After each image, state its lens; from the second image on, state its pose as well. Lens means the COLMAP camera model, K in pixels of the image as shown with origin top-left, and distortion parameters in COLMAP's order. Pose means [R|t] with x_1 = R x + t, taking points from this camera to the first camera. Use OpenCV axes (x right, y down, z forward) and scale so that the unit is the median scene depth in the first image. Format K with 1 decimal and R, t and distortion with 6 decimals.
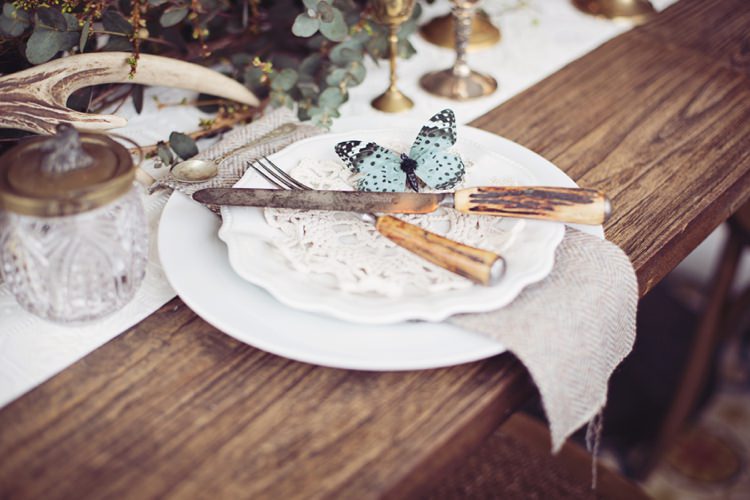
lens RADIAL K [[1054.2, 0, 375.0], [0, 1054.2, 250.0], [0, 0, 1]] dist [-0.097054, -0.422236]
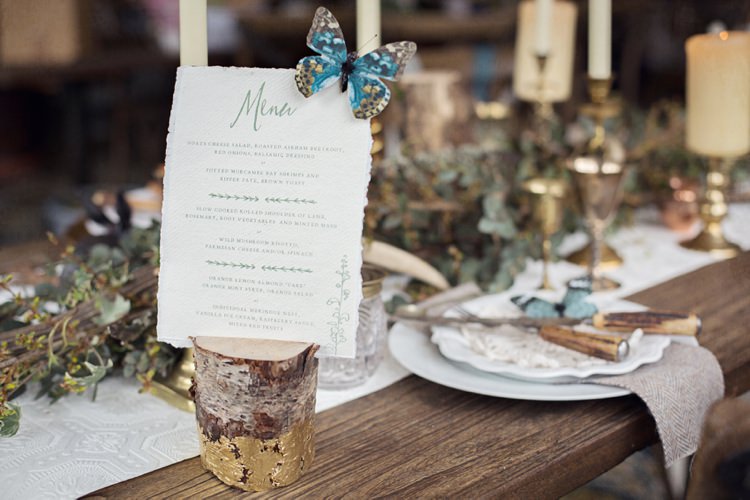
lens RADIAL K [[1054.2, 0, 375.0], [0, 1054.2, 250.0], [0, 0, 1]] dist [-0.097054, -0.422236]
pose [[0.992186, 0.003609, -0.124714, -0.047155], [-0.046453, 0.938402, -0.342408, 0.403079], [0.115796, 0.345526, 0.931238, -0.455739]]
